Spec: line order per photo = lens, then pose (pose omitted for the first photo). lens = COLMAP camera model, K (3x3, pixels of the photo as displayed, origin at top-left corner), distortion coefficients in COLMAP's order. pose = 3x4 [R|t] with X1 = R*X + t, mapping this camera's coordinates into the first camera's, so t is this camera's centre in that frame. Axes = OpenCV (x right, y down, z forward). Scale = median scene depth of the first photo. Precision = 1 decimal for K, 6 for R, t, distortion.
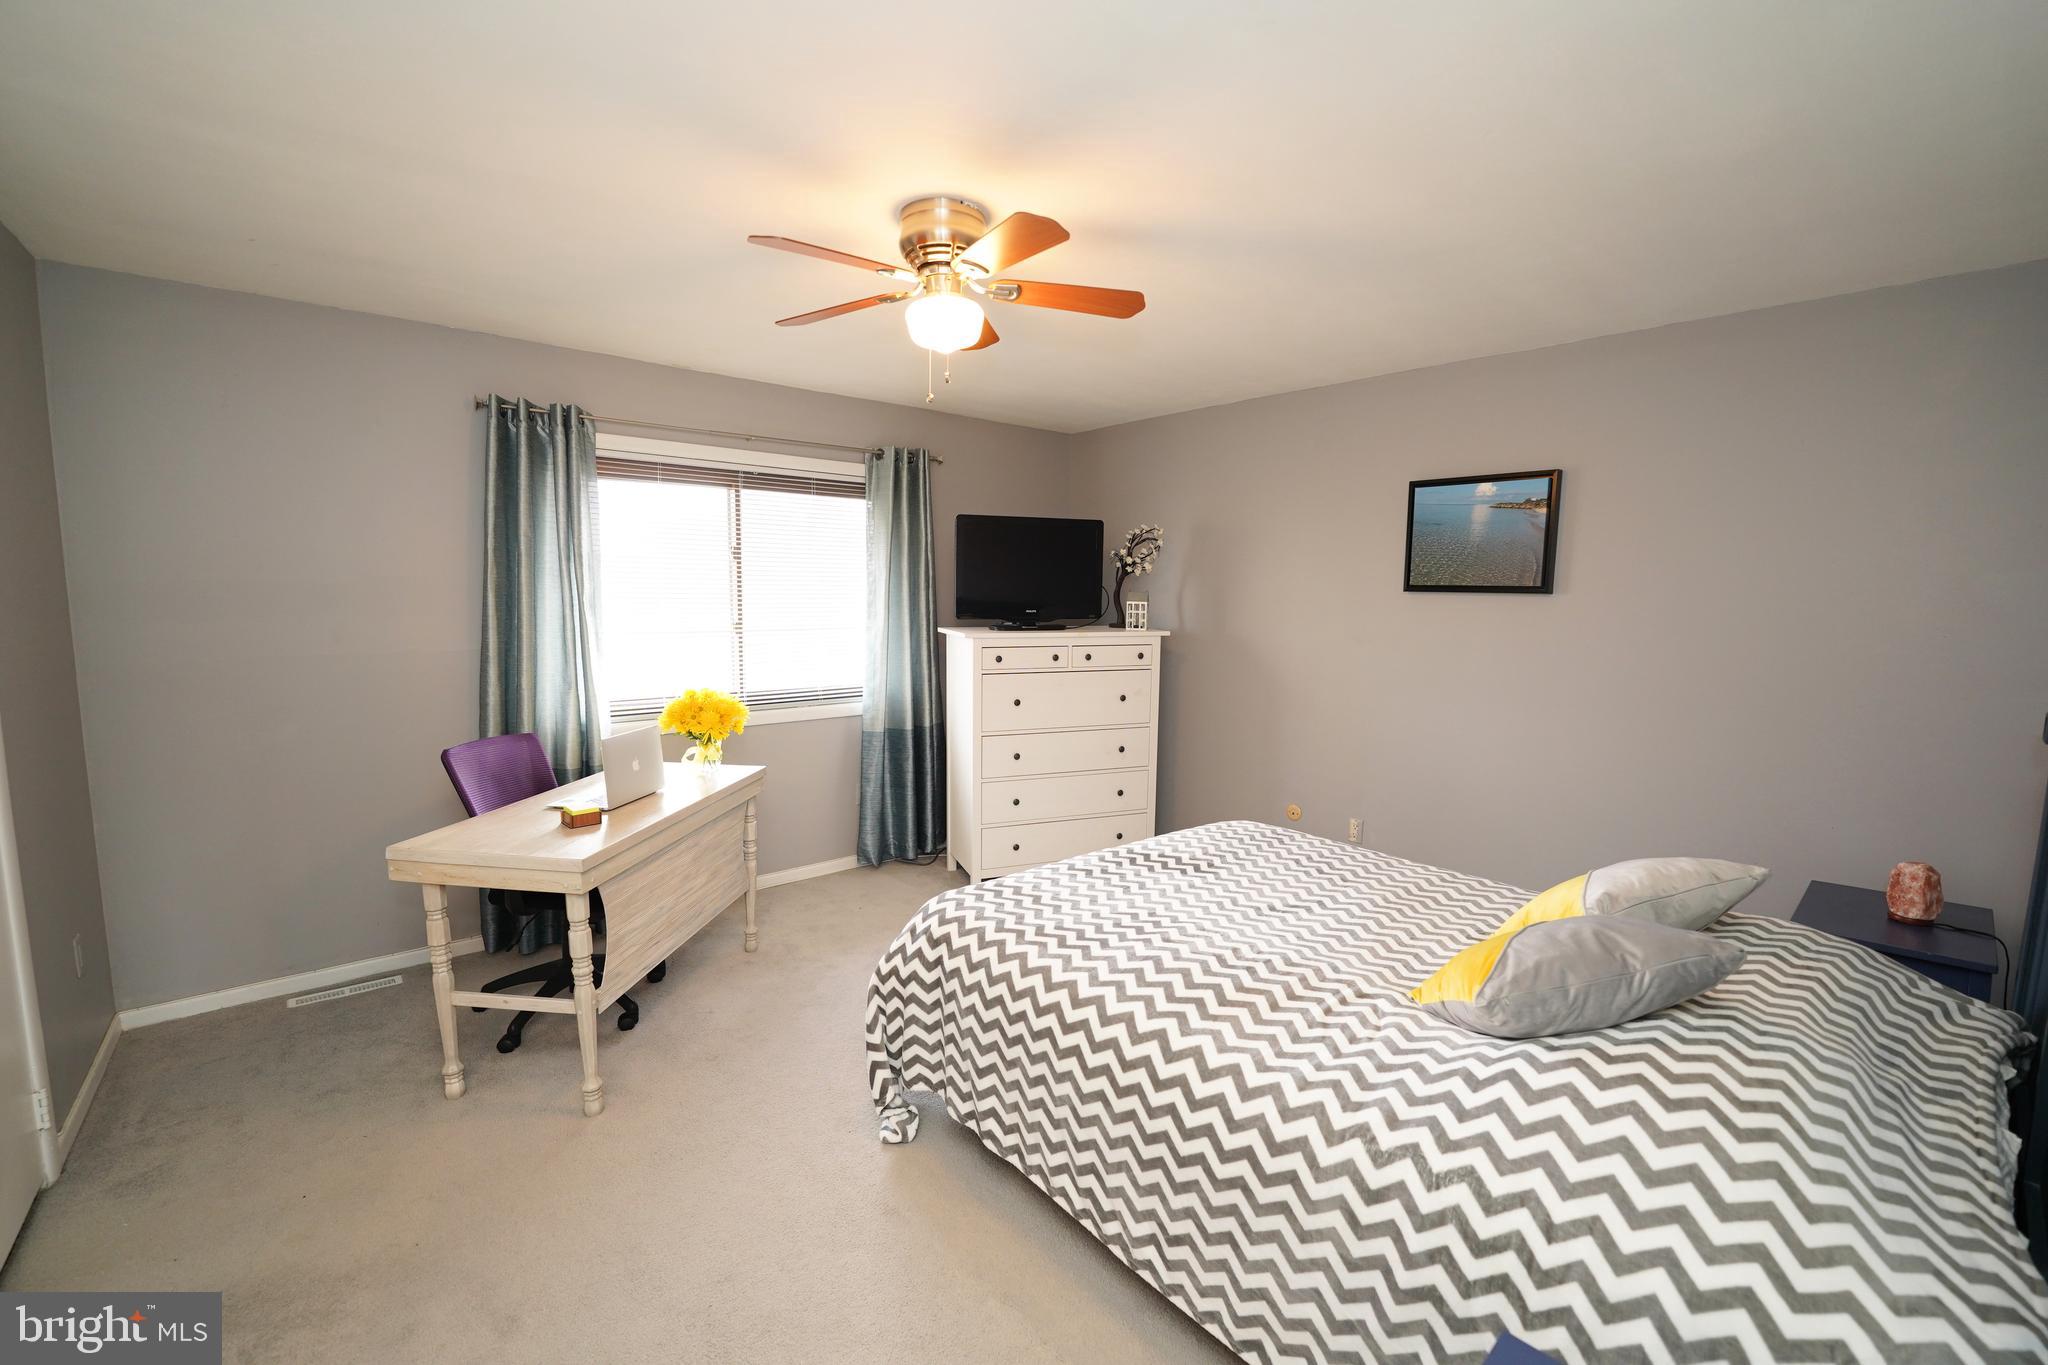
lens RADIAL K [[837.0, 0, 1024.0], [0, 837.0, 682.5], [0, 0, 1]] dist [-0.027047, 0.003845]
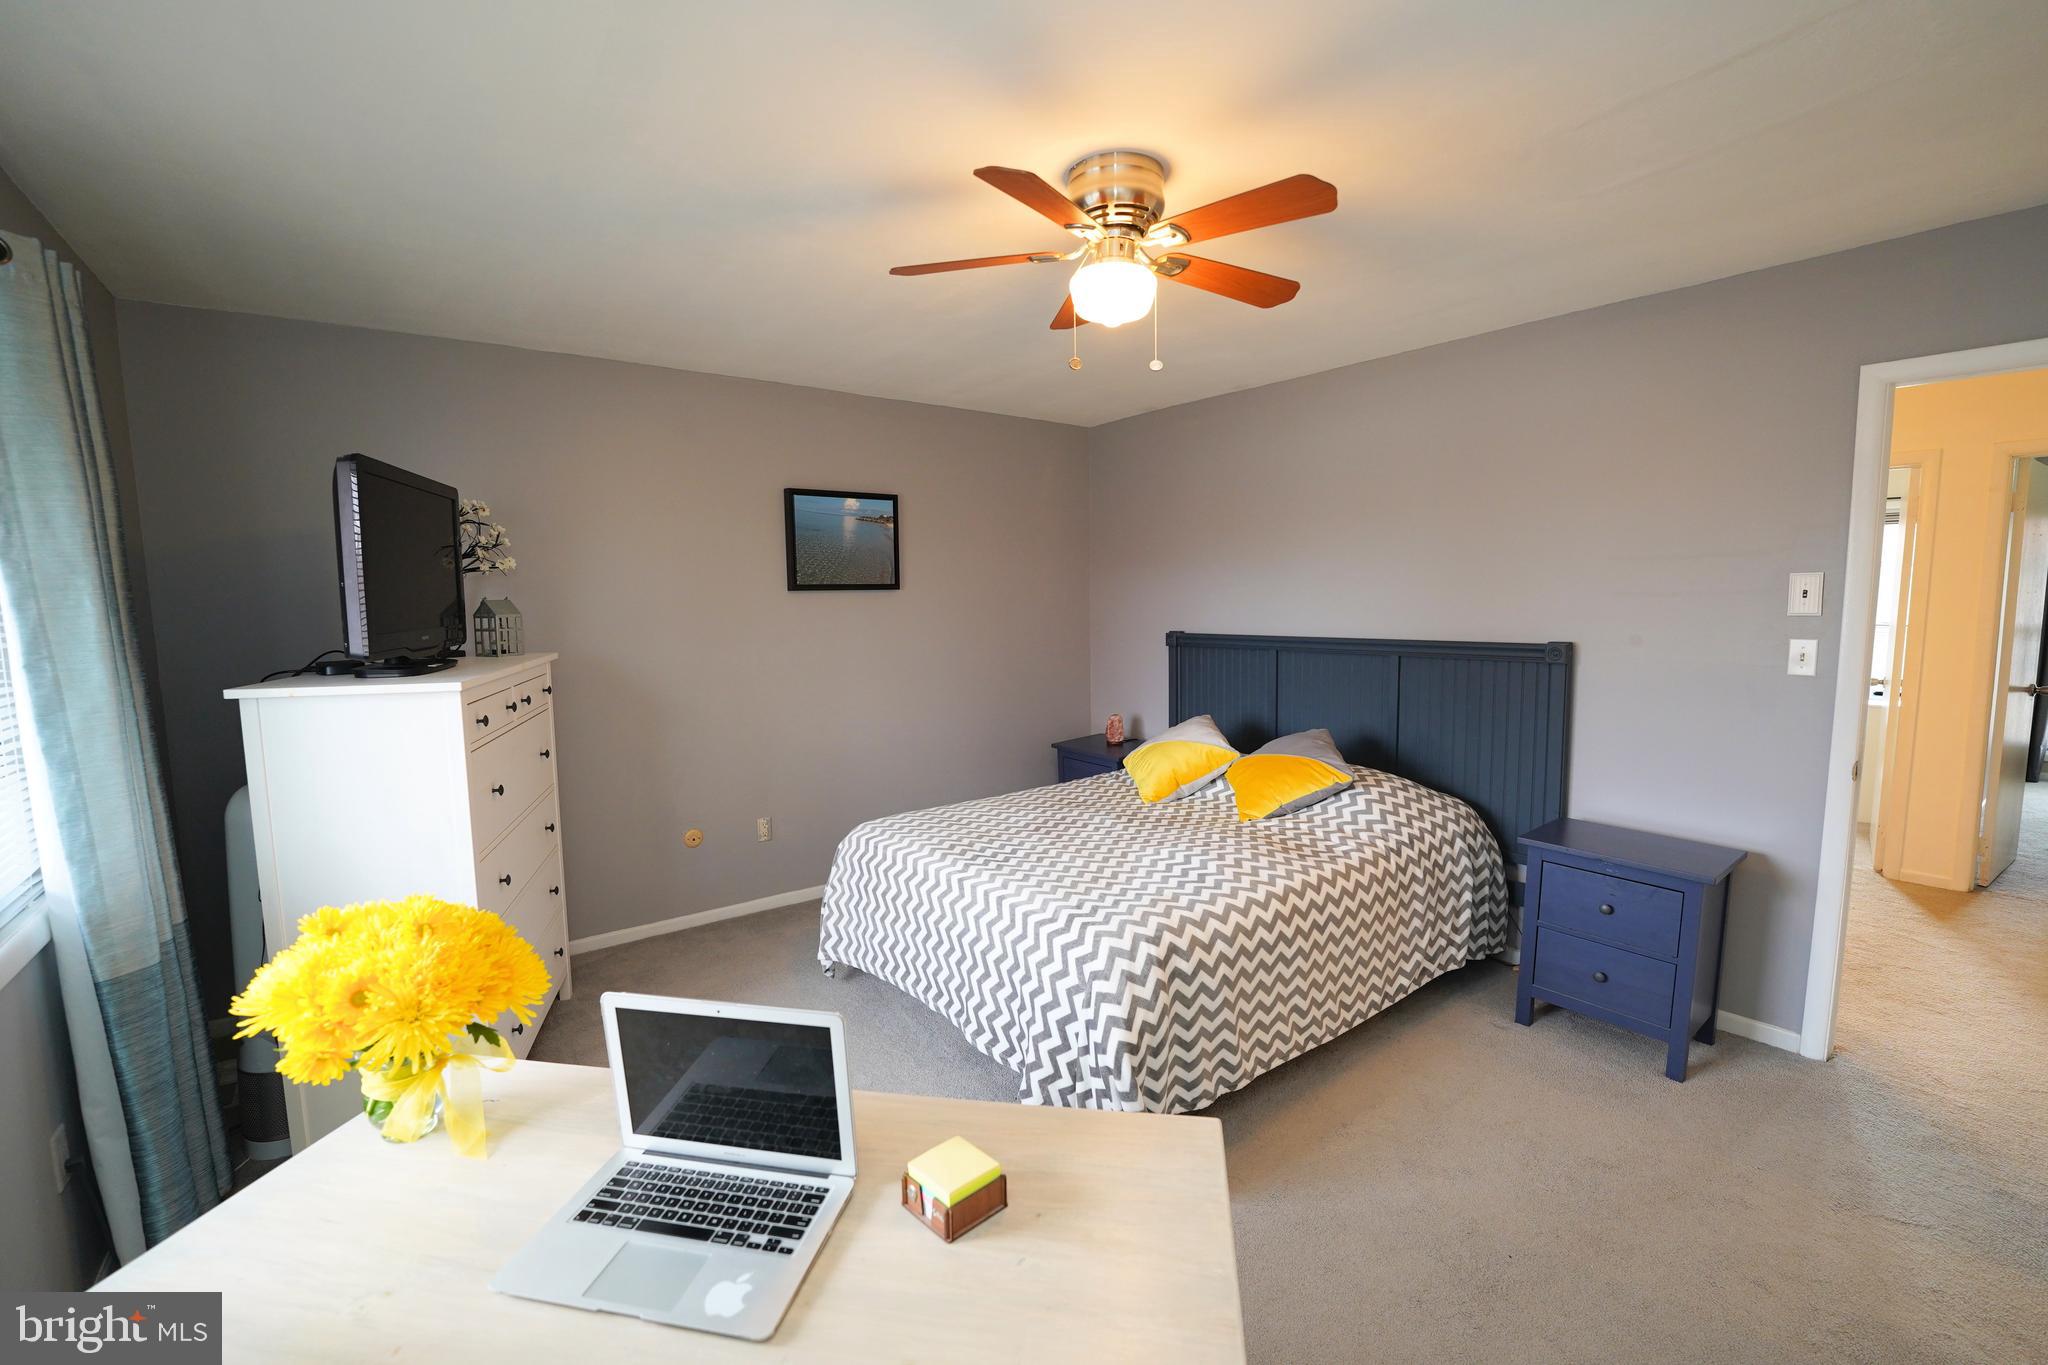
lens RADIAL K [[851.3, 0, 1024.0], [0, 851.3, 682.5], [0, 0, 1]] dist [-0.000072, 0.000002]
pose [[0.097696, -0.122230, 0.987682, -0.660515], [0.125827, 0.985982, 0.109574, -0.082411], [-0.987230, 0.113572, 0.111706, 0.647511]]
